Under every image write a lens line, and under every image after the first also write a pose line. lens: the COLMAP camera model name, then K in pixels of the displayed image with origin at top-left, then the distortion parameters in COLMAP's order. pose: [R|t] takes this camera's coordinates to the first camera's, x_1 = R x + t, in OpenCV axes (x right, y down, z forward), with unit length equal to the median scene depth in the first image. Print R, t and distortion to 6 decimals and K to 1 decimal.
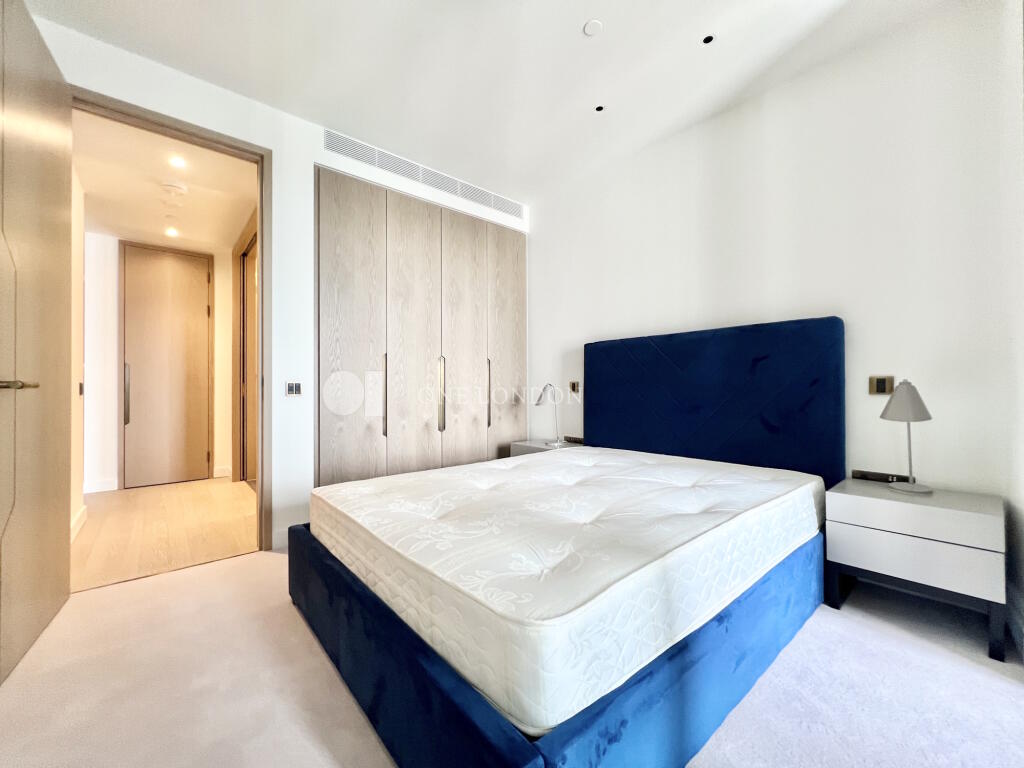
lens RADIAL K [[415.0, 0, 508.3], [0, 415.0, 381.1], [0, 0, 1]] dist [-0.003783, -0.000124]
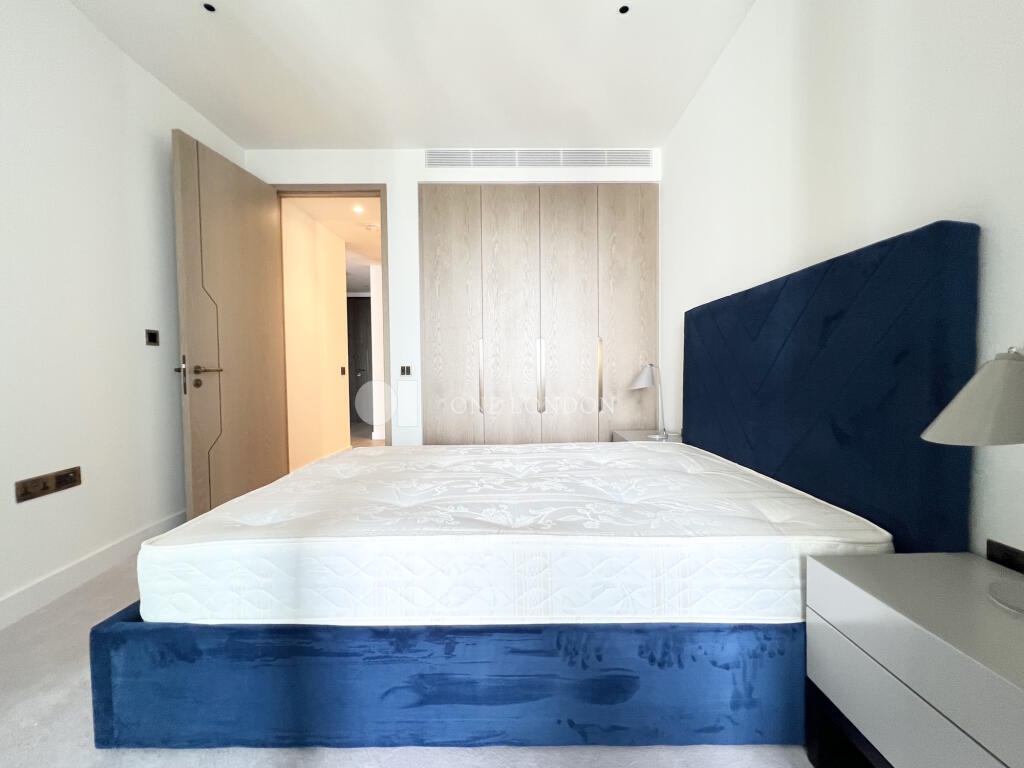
lens RADIAL K [[415.0, 0, 510.3], [0, 415.0, 389.2], [0, 0, 1]] dist [-0.003783, -0.000124]
pose [[0.767625, 0.027611, -0.640304, 0.468990], [0.015623, 0.997968, 0.061764, 0.001794], [0.640709, -0.057415, 0.765634, 0.194423]]
